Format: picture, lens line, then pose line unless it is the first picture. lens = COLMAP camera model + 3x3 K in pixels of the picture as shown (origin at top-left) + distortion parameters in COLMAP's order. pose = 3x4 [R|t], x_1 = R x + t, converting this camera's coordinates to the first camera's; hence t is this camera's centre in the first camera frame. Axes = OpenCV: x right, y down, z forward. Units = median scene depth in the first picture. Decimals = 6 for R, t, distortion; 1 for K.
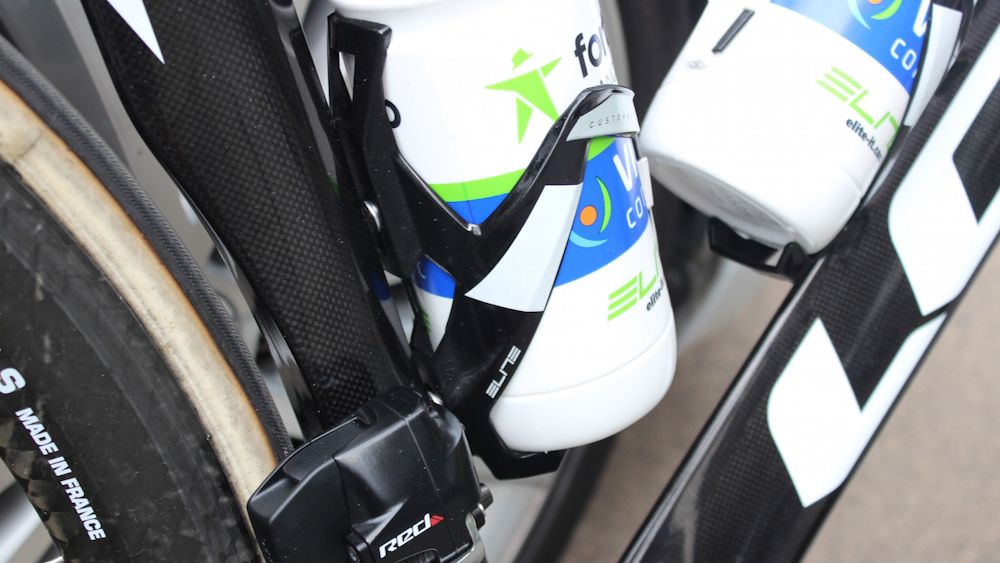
lens RADIAL K [[1813.3, 0, 500.0], [0, 1813.3, 281.5], [0, 0, 1]] dist [-0.020719, -0.079837]
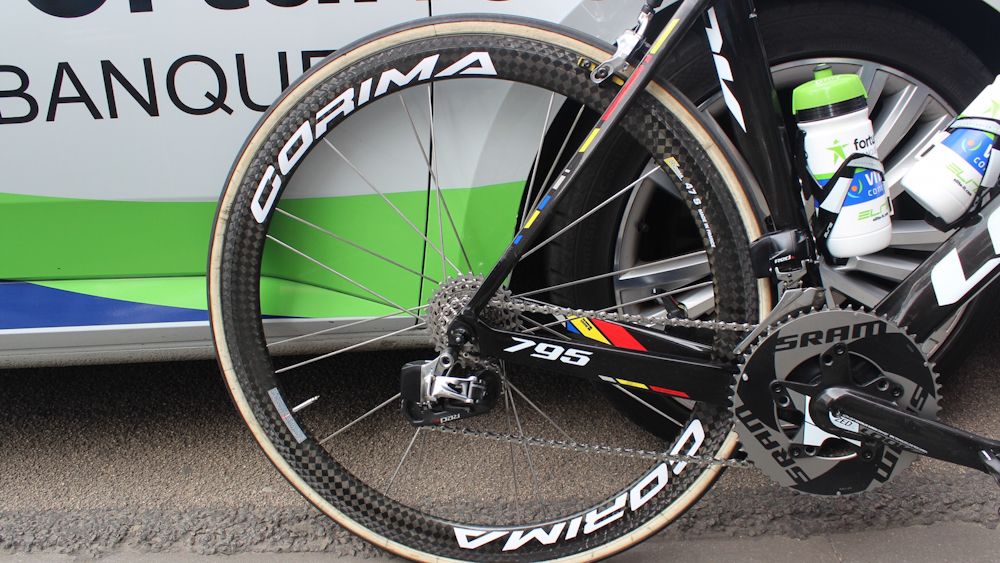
lens RADIAL K [[851.6, 0, 500.0], [0, 851.6, 281.5], [0, 0, 1]] dist [-0.174770, 0.126180]
pose [[0.720663, 0.182588, -0.668810, 0.691269], [-0.221432, 0.974787, 0.027521, 0.261857], [0.656972, 0.128262, 0.742924, -0.695344]]
